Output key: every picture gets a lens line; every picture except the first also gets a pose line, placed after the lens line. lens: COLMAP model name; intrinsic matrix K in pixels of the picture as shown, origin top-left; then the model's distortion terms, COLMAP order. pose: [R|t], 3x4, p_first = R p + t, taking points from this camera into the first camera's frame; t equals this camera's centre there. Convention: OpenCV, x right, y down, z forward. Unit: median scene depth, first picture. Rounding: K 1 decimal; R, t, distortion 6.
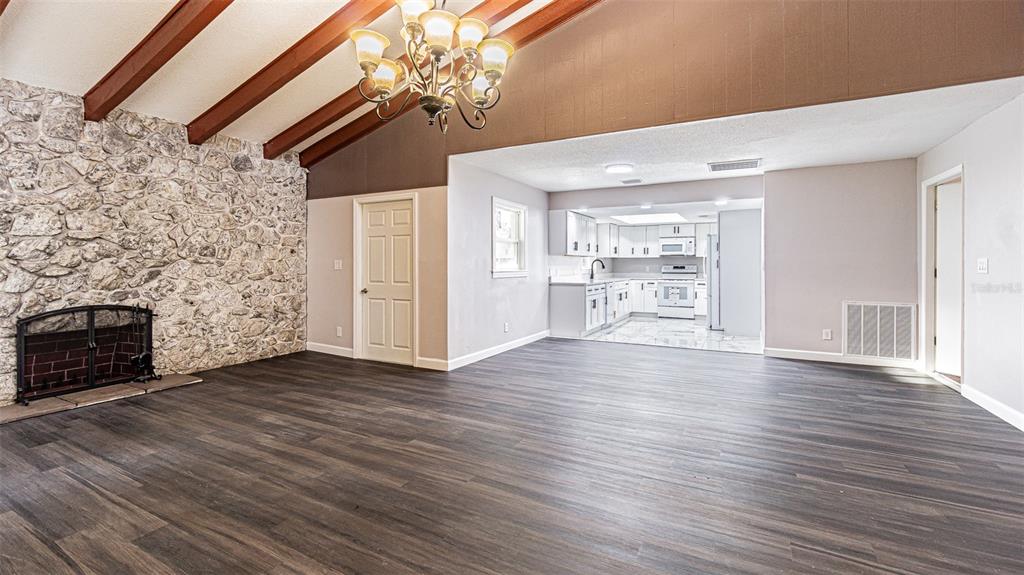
lens RADIAL K [[446.7, 0, 503.9], [0, 446.7, 263.7], [0, 0, 1]] dist [-0.003373, 0.000455]
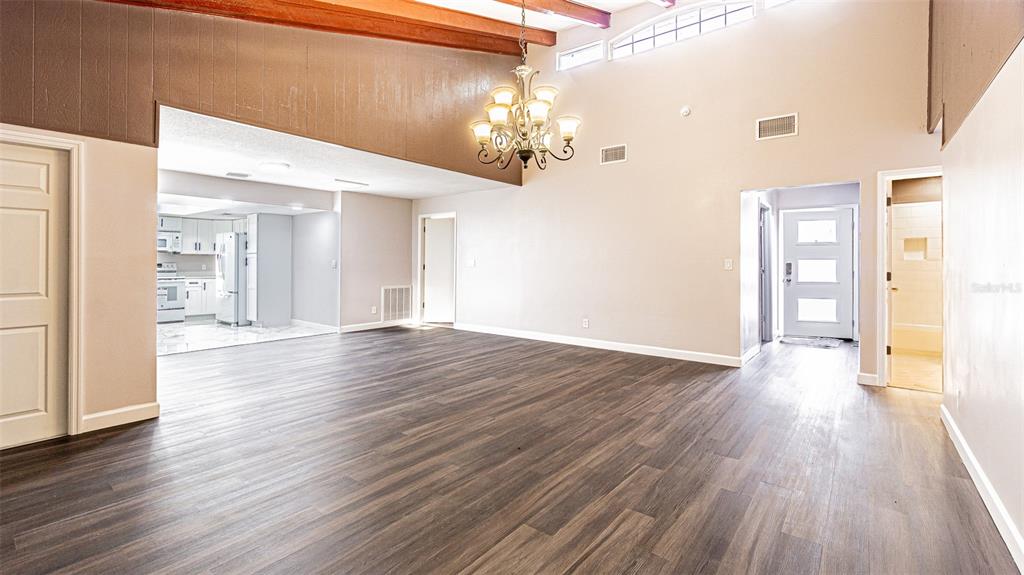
lens RADIAL K [[446.7, 0, 502.8], [0, 446.7, 261.7], [0, 0, 1]] dist [-0.003373, 0.000455]
pose [[0.183457, 0.002366, 0.983025, -1.257823], [-0.004481, 0.999989, -0.001570, -0.000691], [-0.983017, -0.004117, 0.183466, 0.624854]]
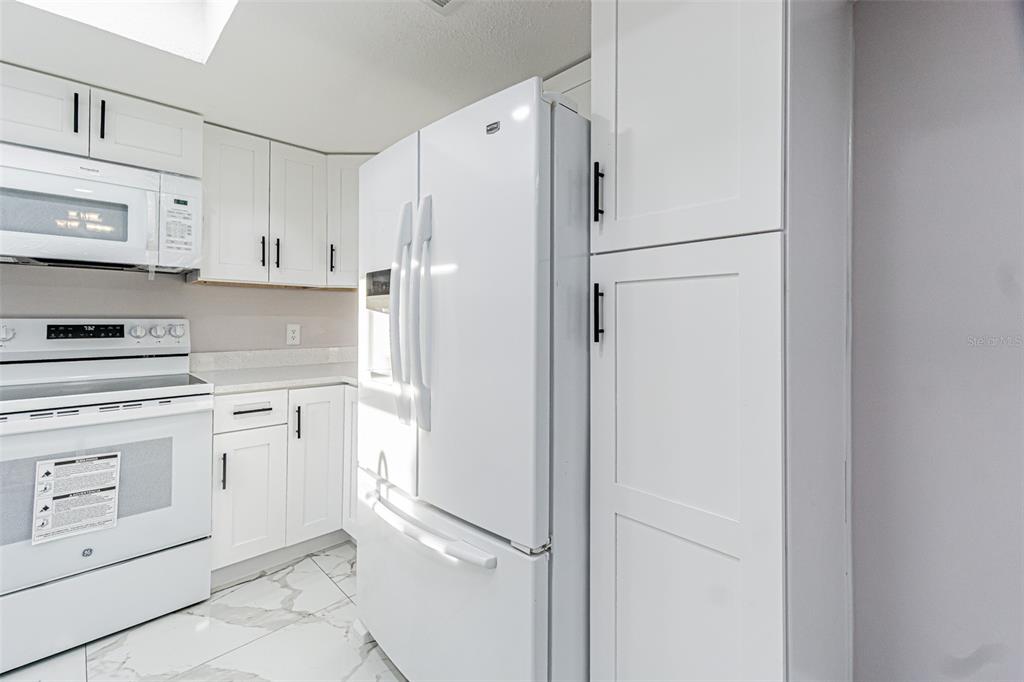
lens RADIAL K [[446.1, 0, 517.2], [0, 446.1, 308.7], [0, 0, 1]] dist [-0.003426, -0.000287]
pose [[0.282172, 0.013302, 0.959272, 0.953263], [-0.003983, 0.999911, -0.012694, 0.004313], [-0.959356, -0.000239, 0.282200, 2.822191]]
